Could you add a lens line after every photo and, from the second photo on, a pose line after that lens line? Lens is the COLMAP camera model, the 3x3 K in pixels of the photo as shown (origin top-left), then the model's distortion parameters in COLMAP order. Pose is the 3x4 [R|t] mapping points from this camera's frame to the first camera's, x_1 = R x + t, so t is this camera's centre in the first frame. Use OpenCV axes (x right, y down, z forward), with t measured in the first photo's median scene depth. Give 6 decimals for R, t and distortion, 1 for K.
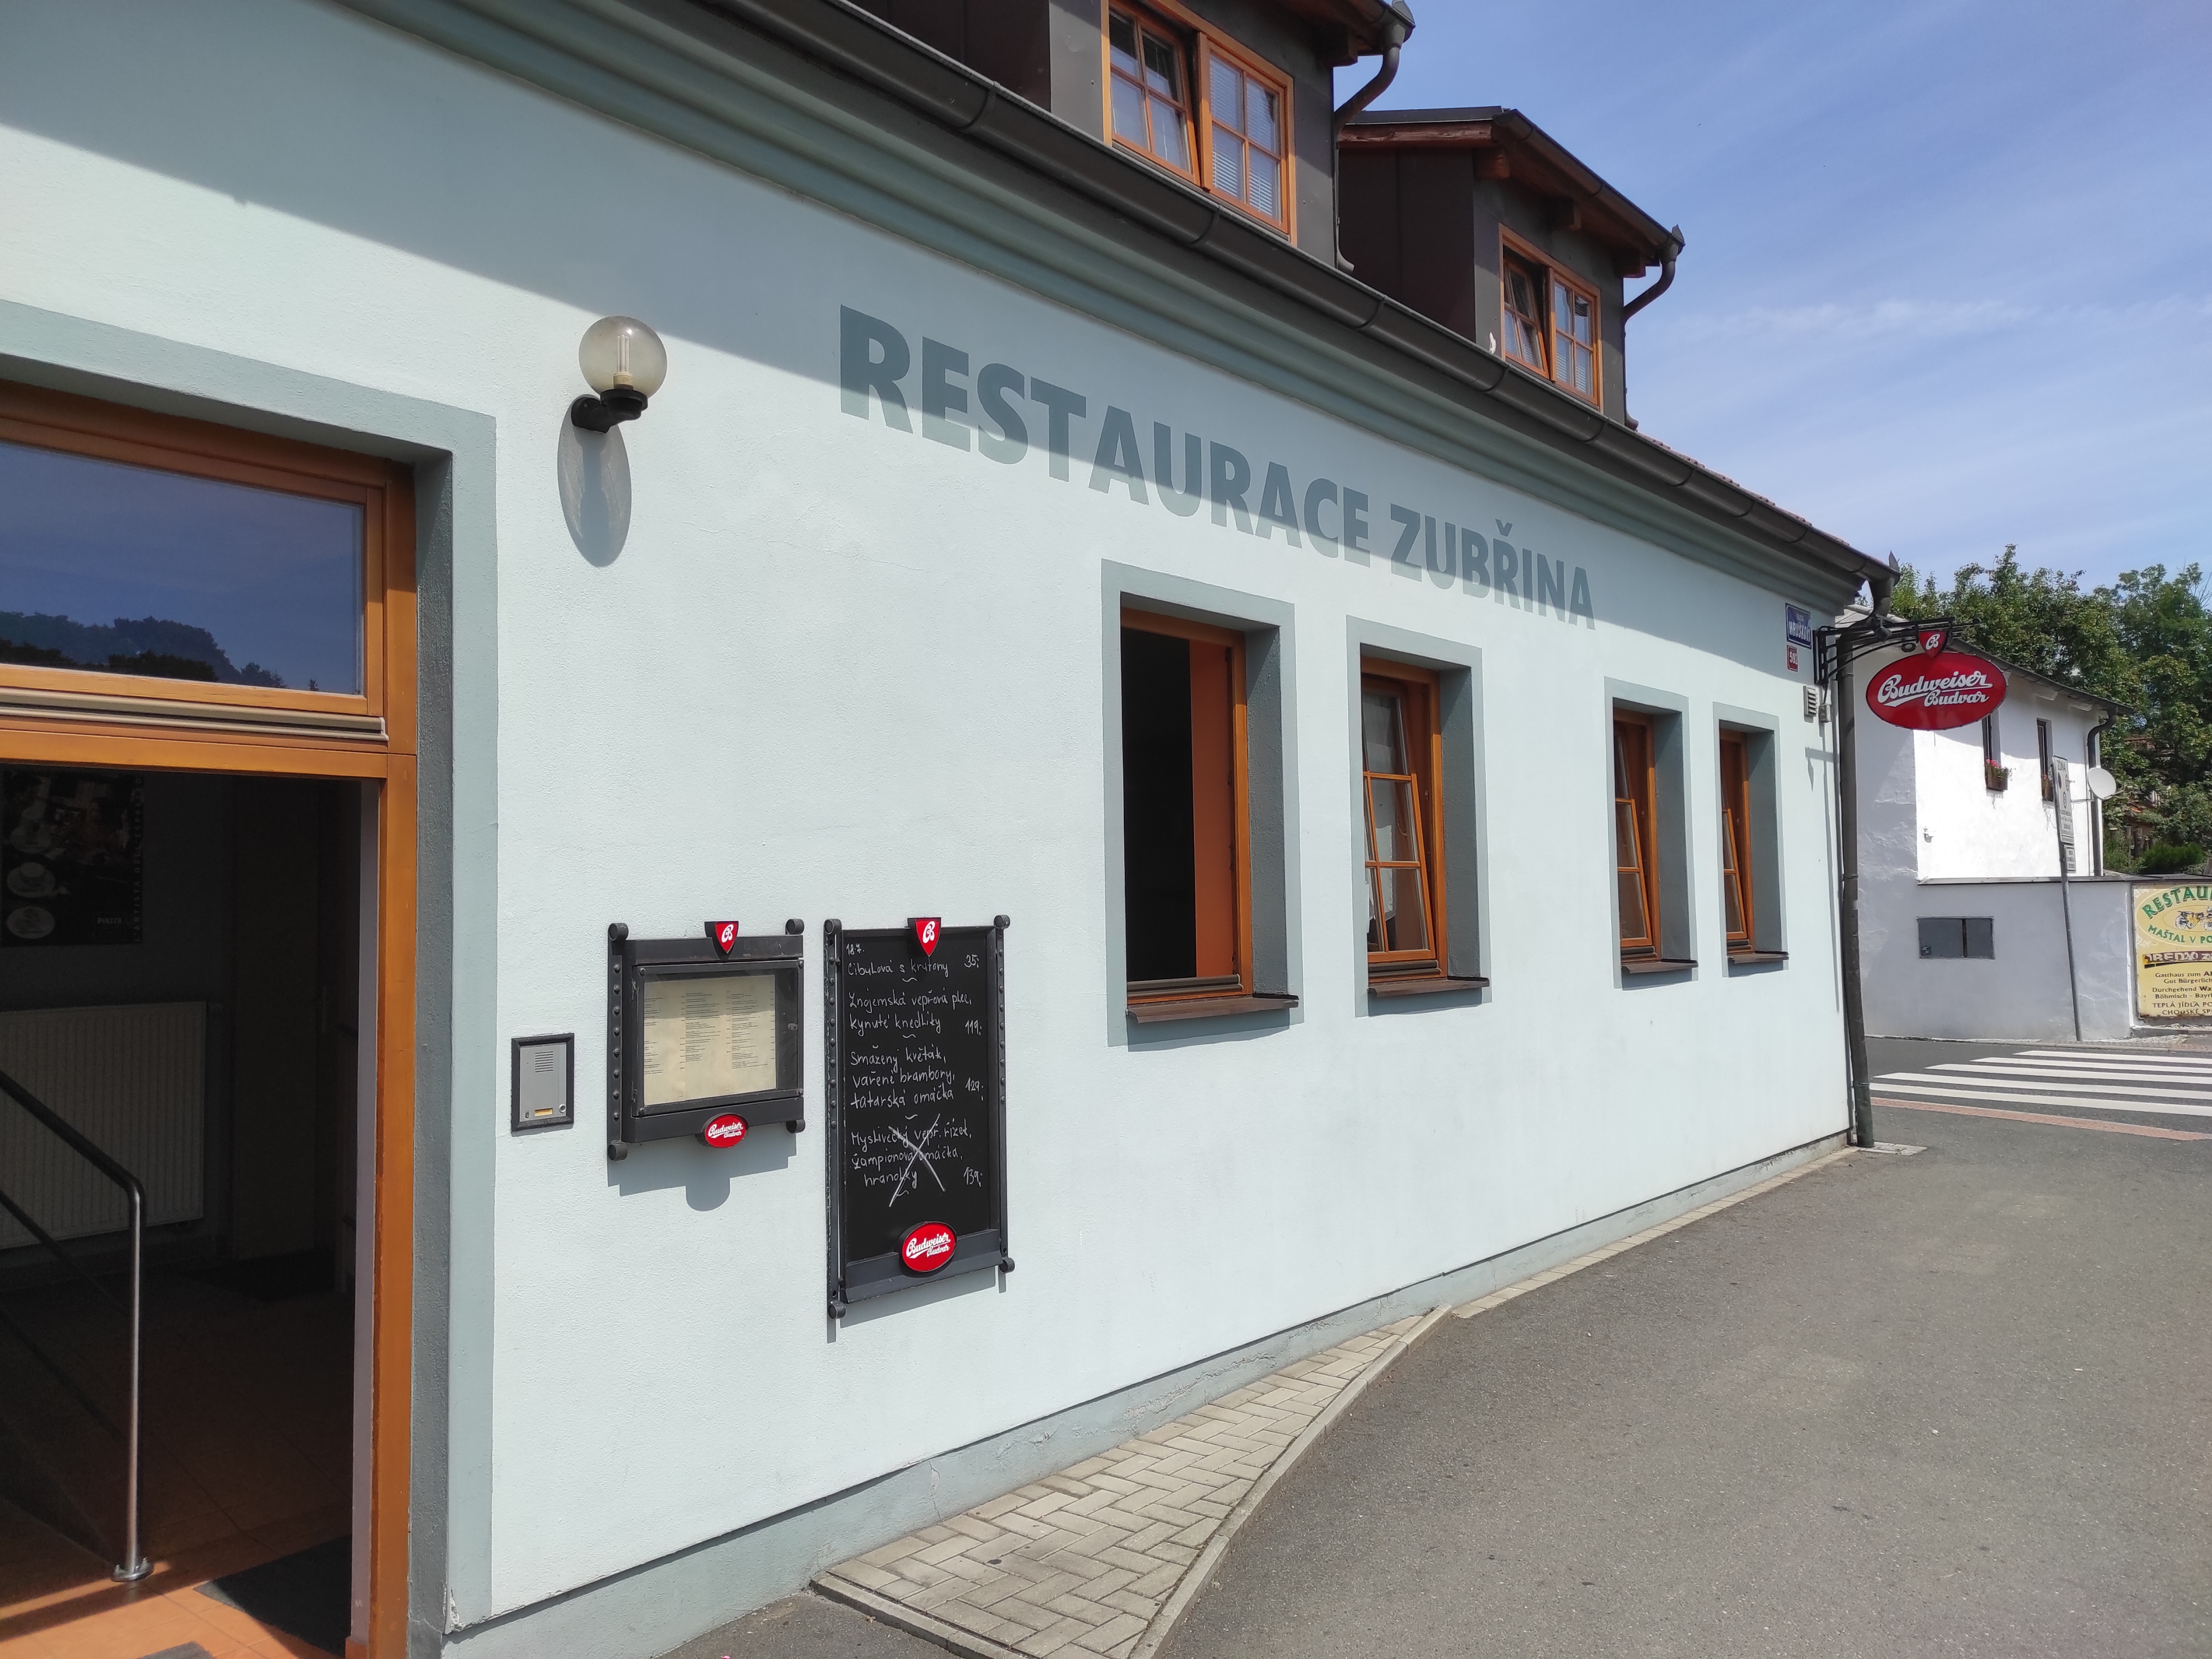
lens RADIAL K [[1633.2, 0, 1098.3], [0, 1633.2, 842.0], [0, 0, 1]] dist [0.002942, -0.000021]
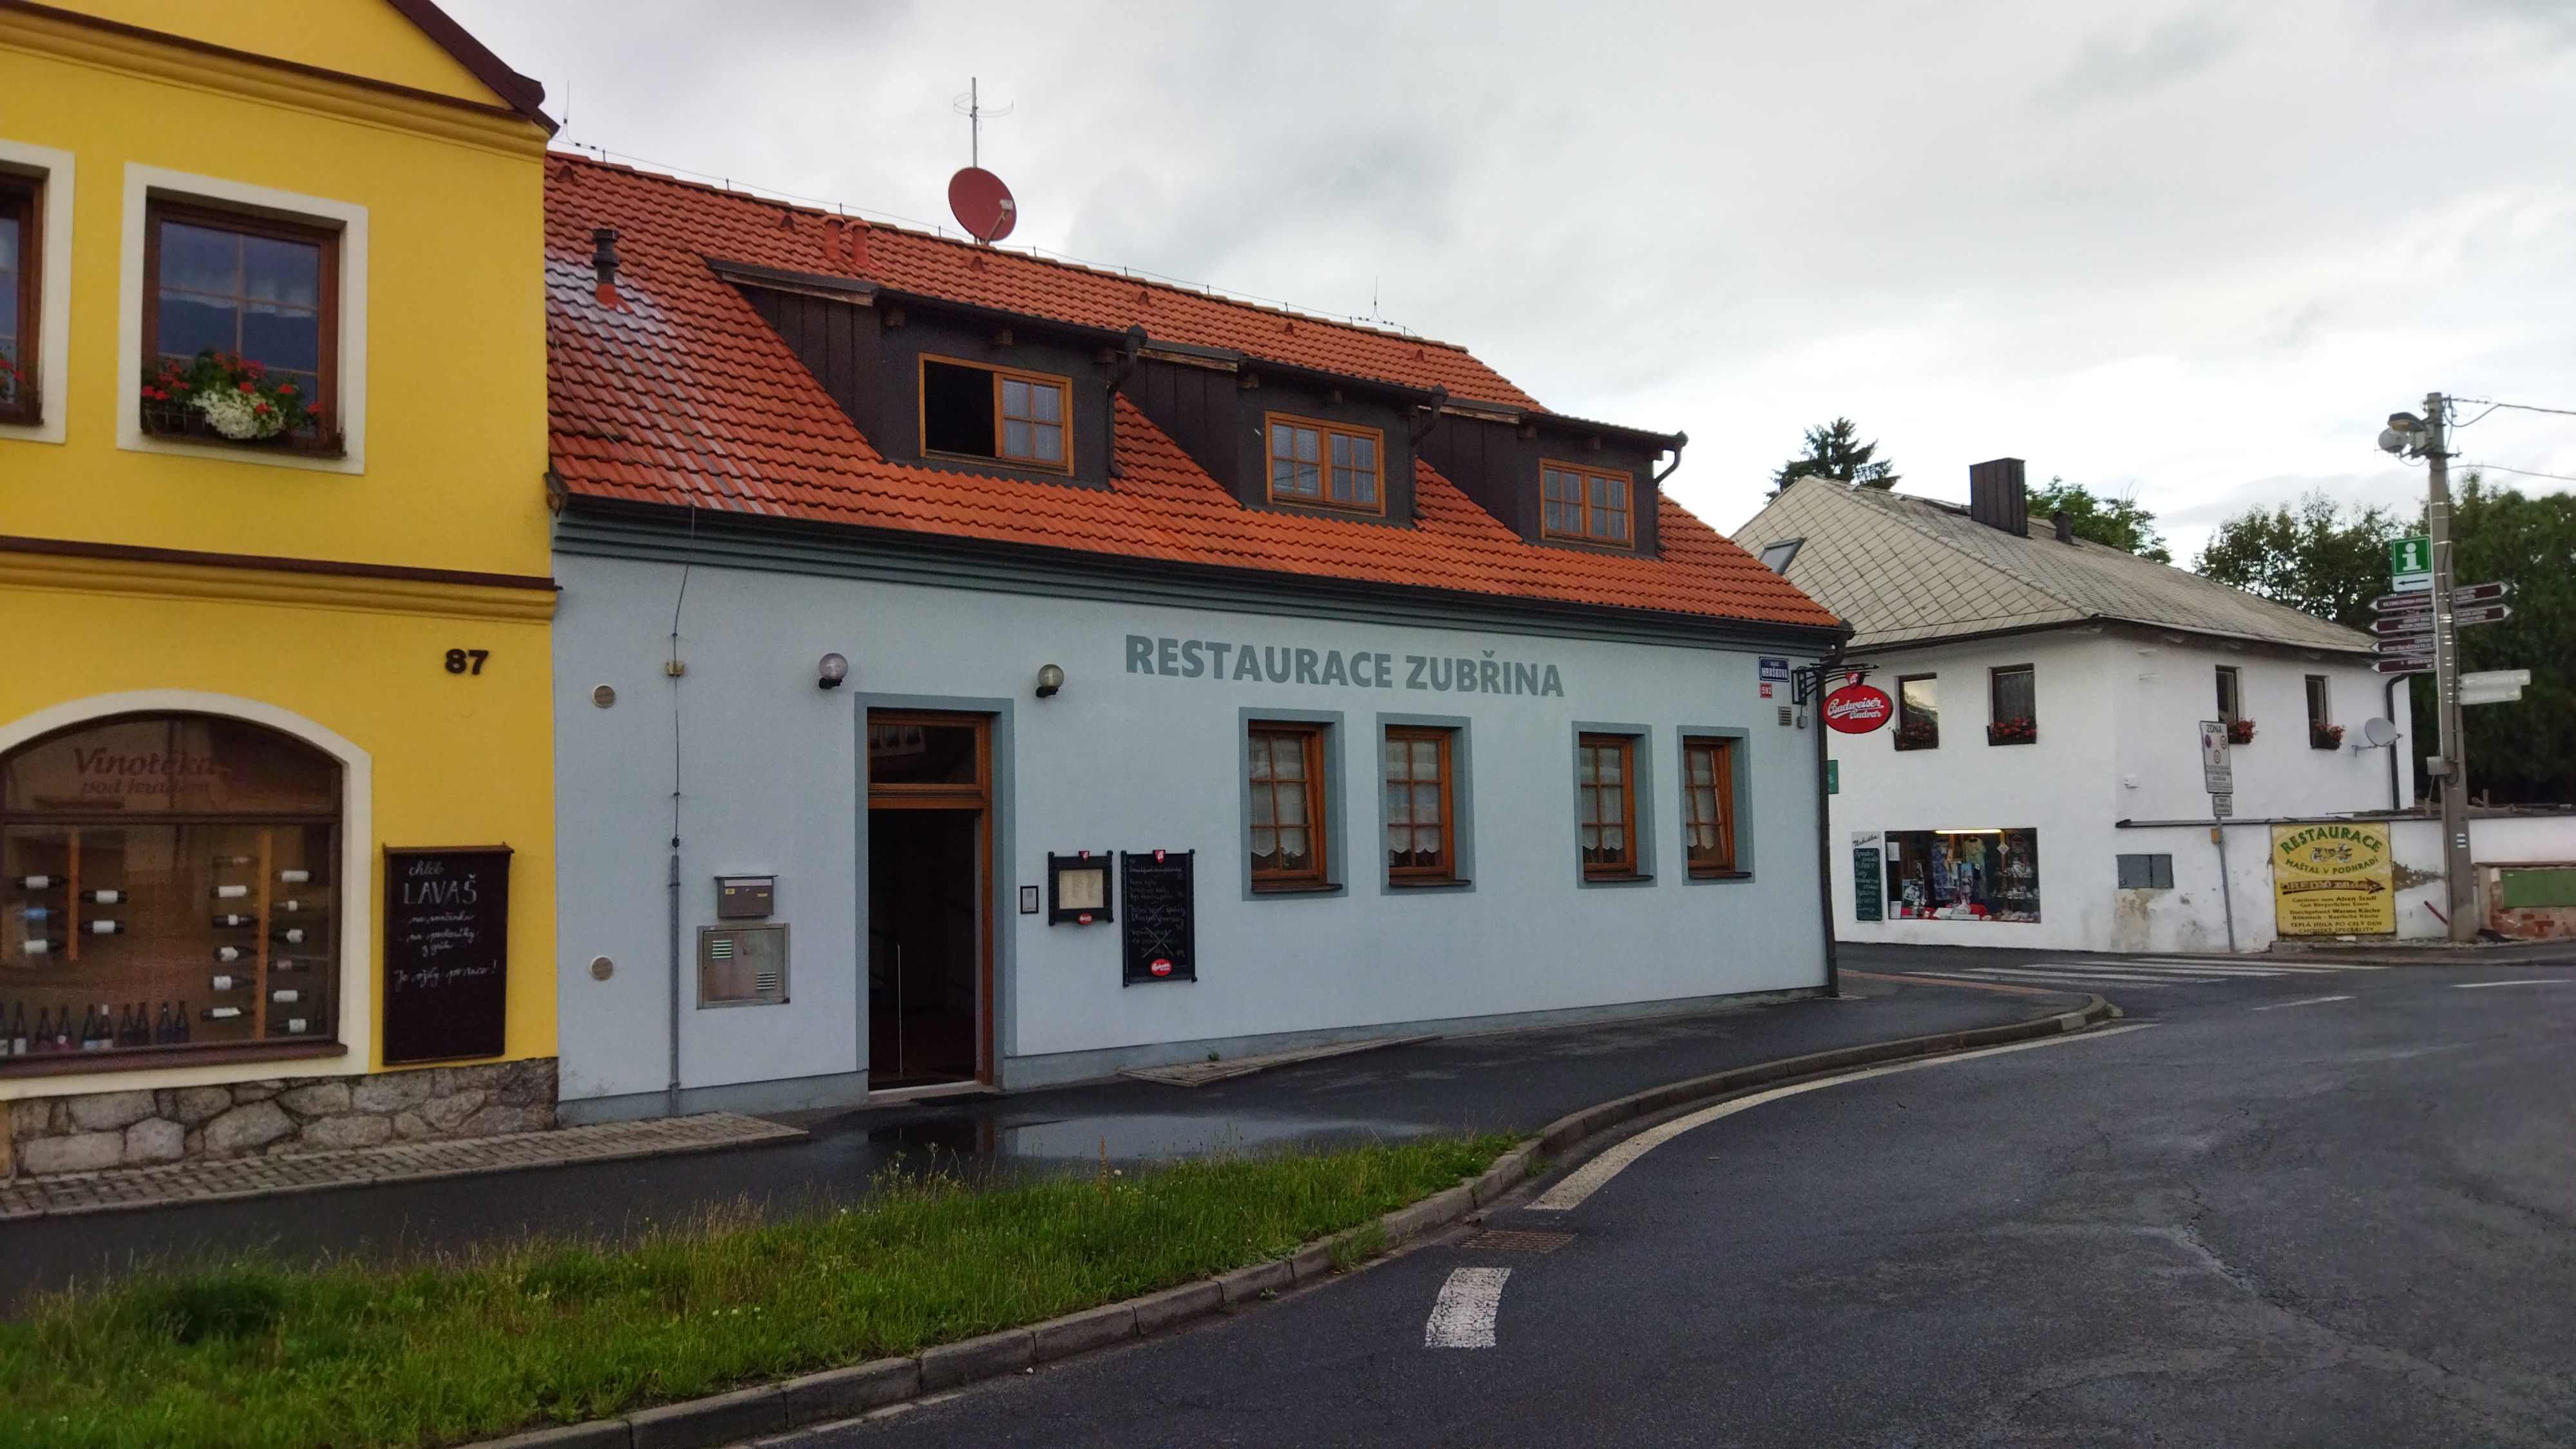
lens RADIAL K [[1913.6, 0, 1297.2], [0, 1913.6, 715.3], [0, 0, 1]] dist [0.008337, -0.000372]
pose [[0.983631, -0.024287, -0.178550, 0.550892], [0.017447, 0.999056, -0.039782, -0.038027], [0.179347, 0.036016, 0.983126, -1.681093]]
